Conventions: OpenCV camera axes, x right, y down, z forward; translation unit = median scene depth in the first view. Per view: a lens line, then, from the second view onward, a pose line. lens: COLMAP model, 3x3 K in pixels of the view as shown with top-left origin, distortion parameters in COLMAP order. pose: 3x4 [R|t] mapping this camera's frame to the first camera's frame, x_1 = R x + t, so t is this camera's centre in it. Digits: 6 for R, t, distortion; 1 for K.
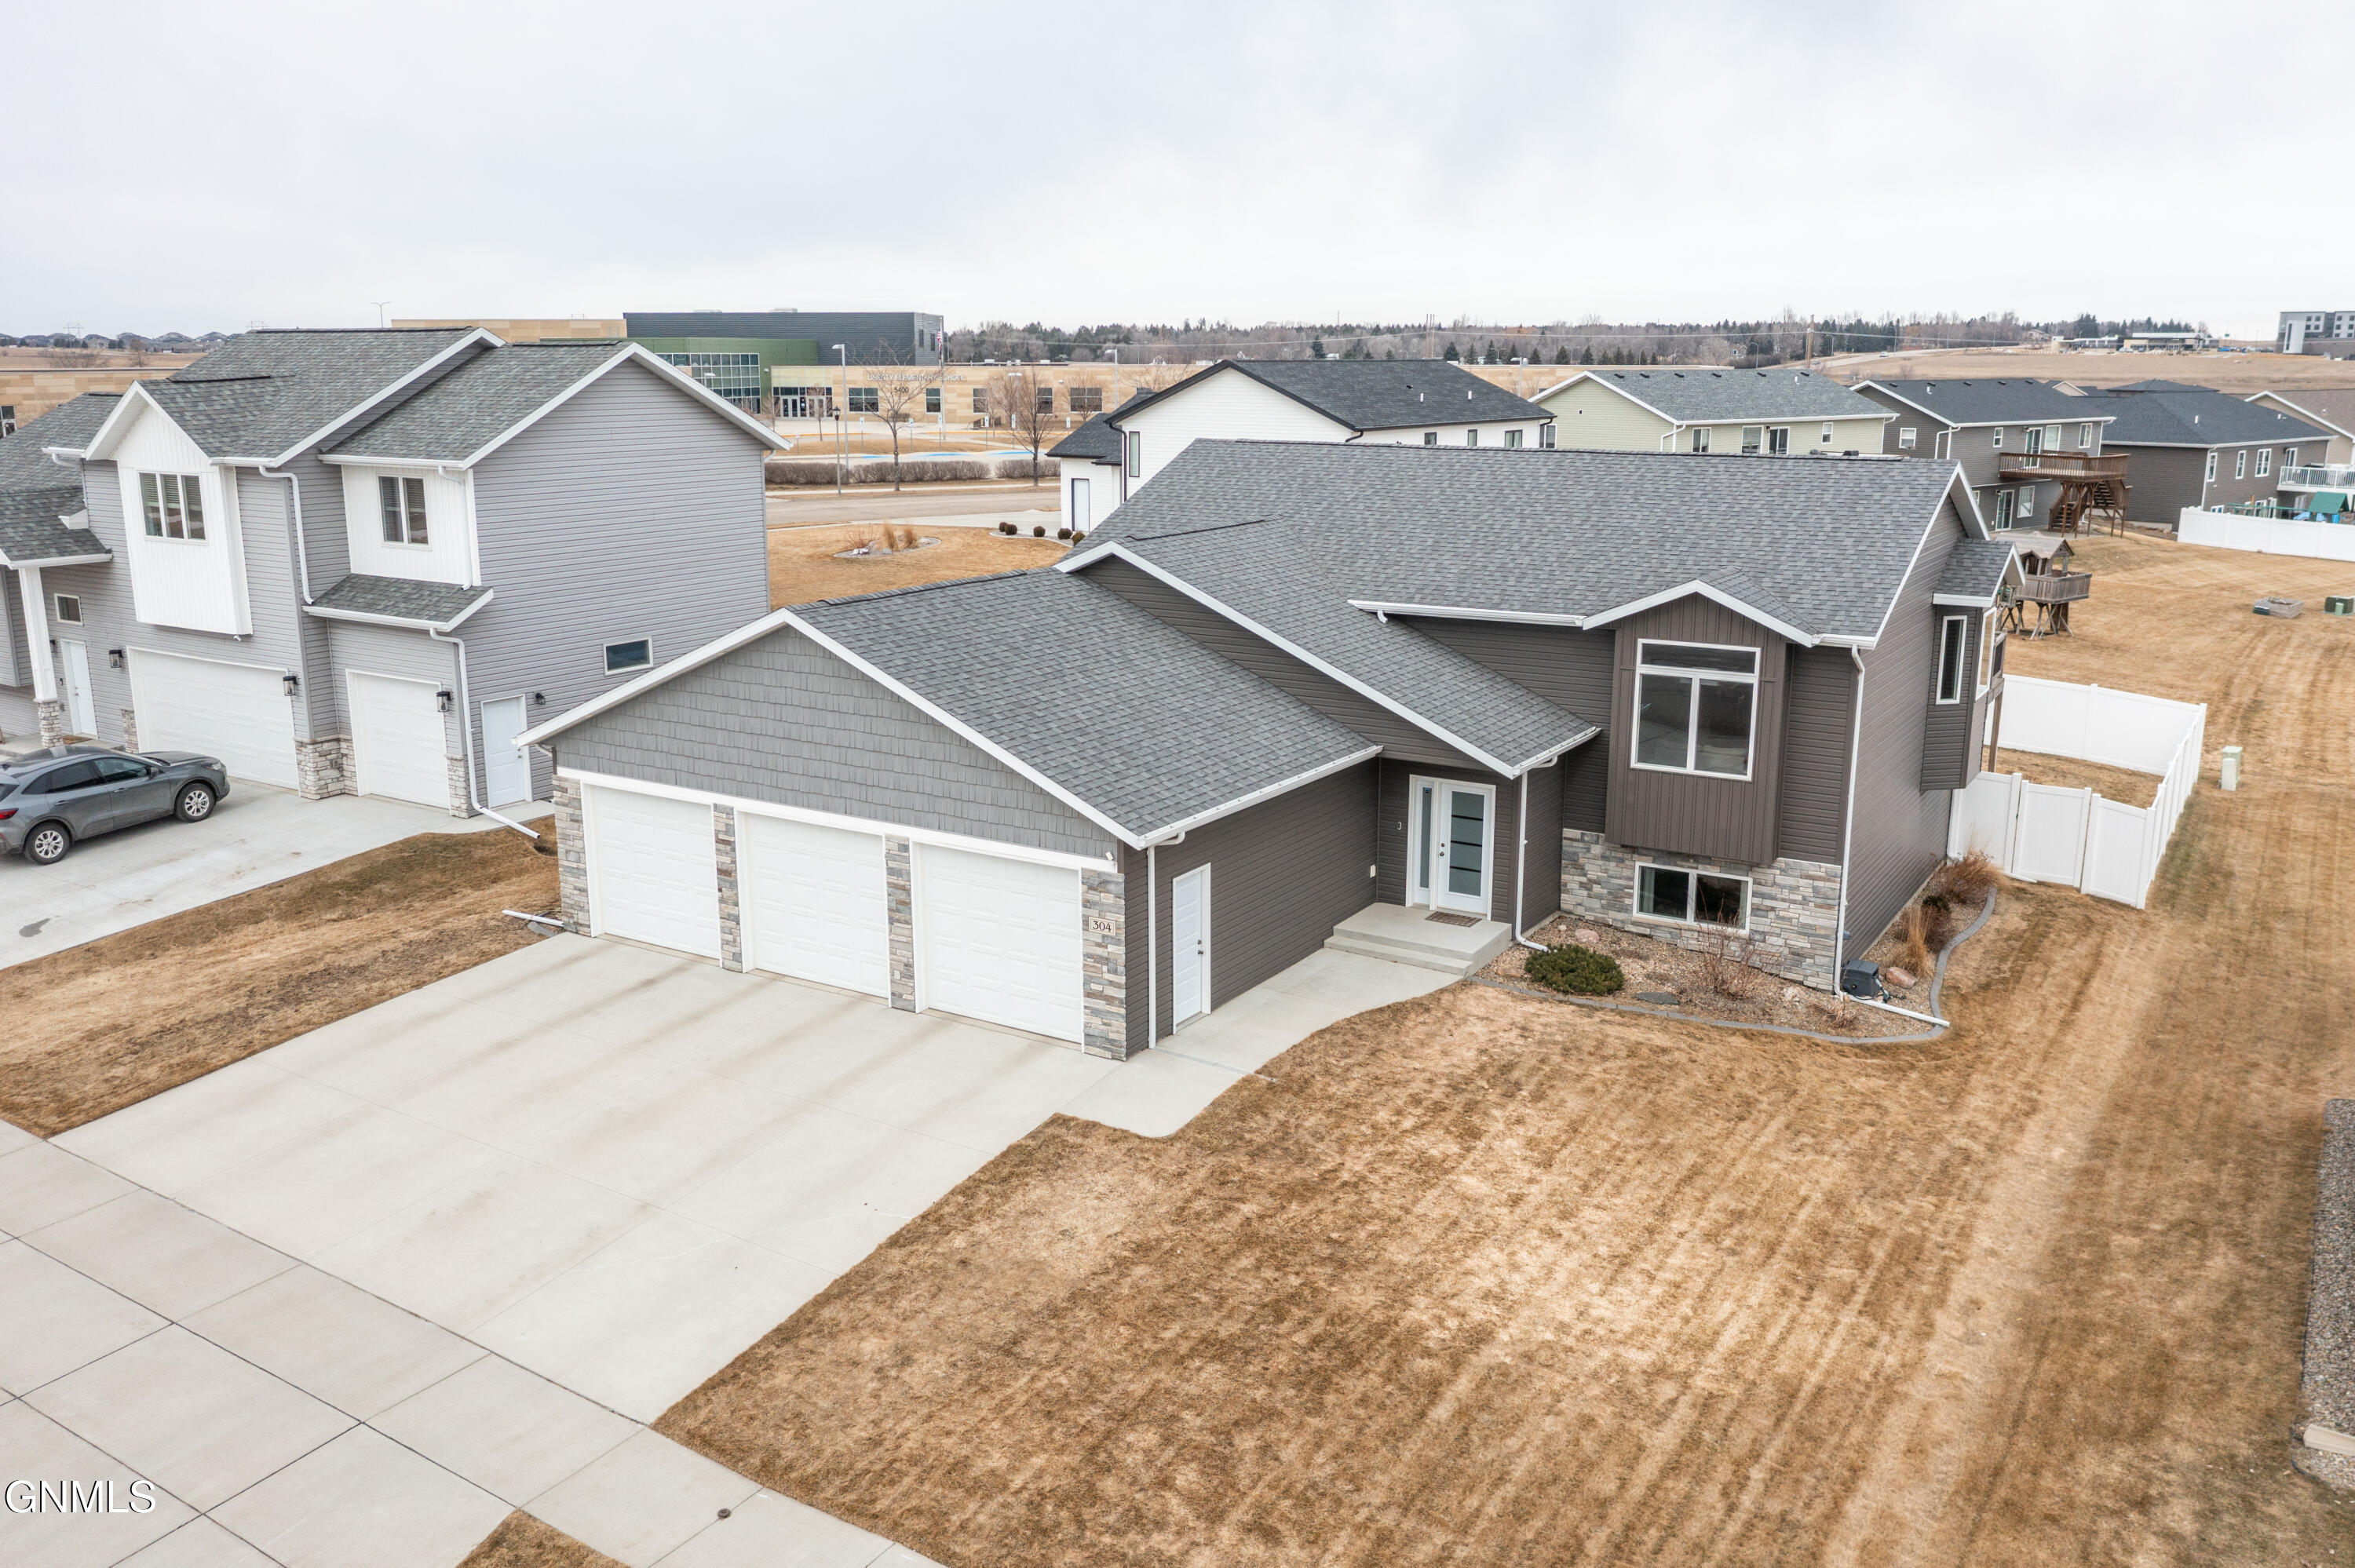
lens RADIAL K [[1859.6, 0, 1177.5], [0, 1859.6, 784.0], [0, 0, 1]] dist [-0.007401, 0.000151]
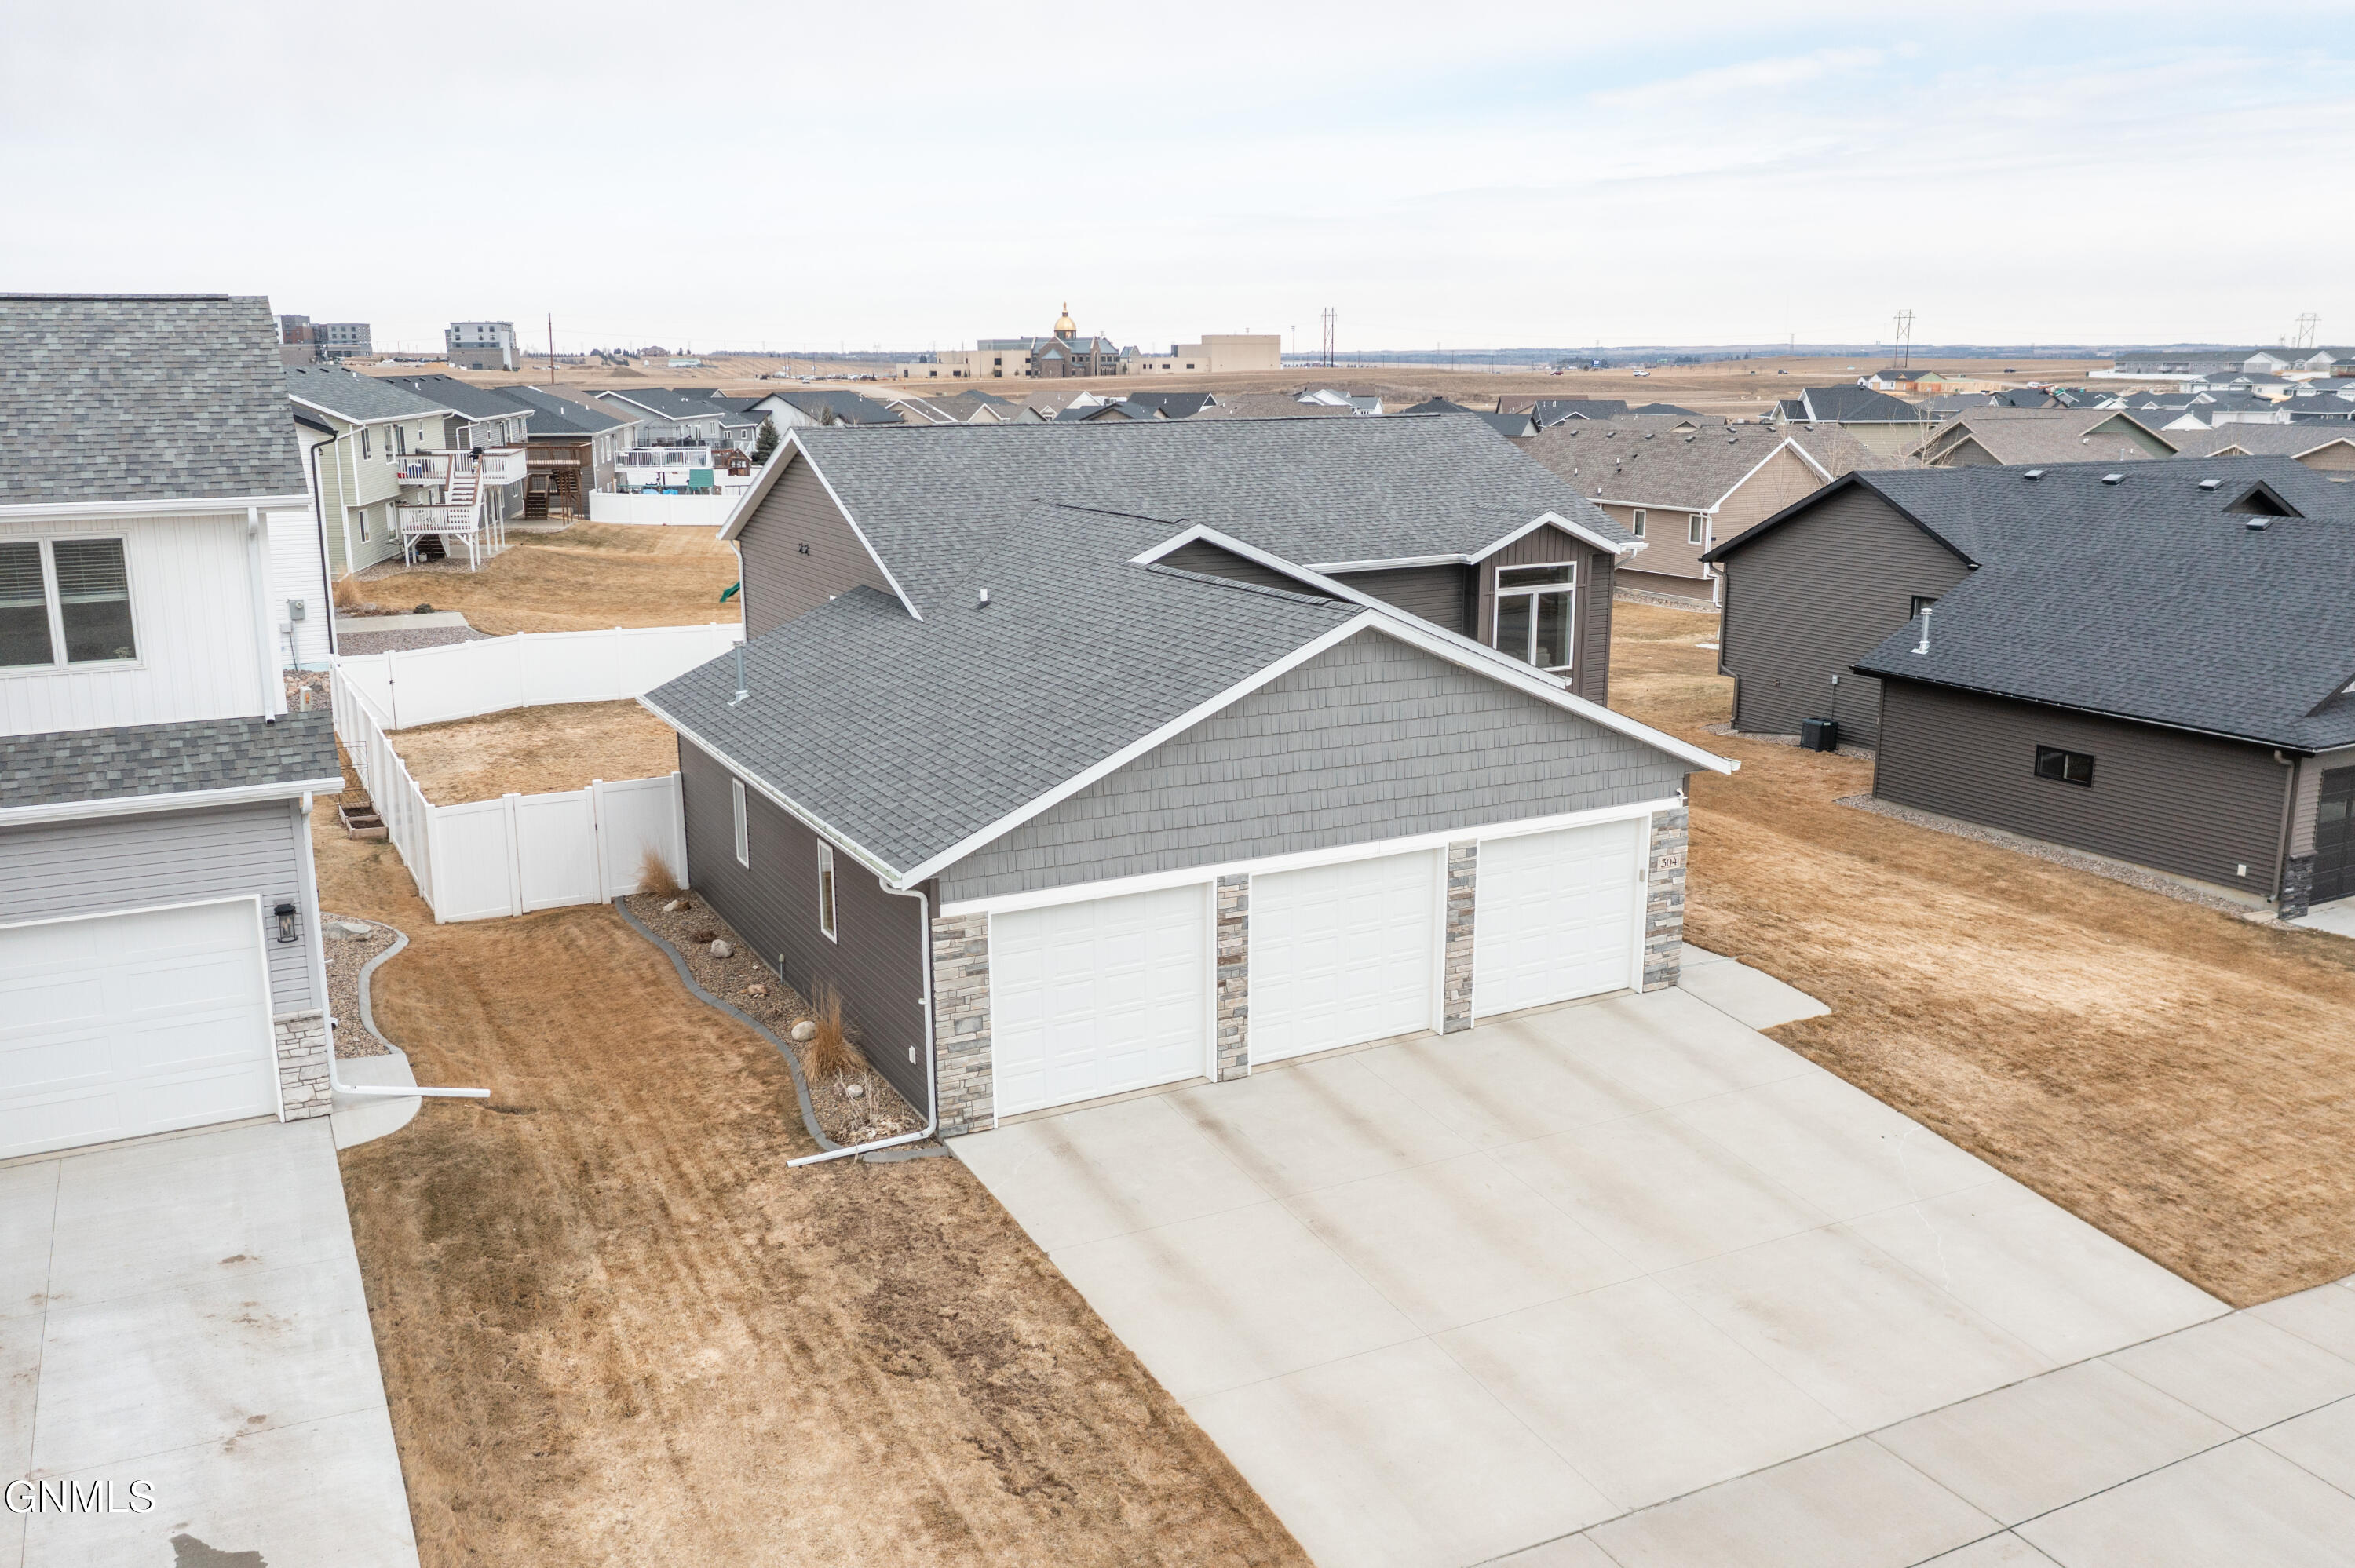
lens RADIAL K [[1859.6, 0, 1177.5], [0, 1859.6, 784.0], [0, 0, 1]] dist [-0.007401, 0.000151]
pose [[0.499860, -0.195636, 0.843722, -0.961656], [0.198958, 0.974041, 0.107981, -0.122658], [-0.842945, 0.113890, 0.525808, 0.621361]]
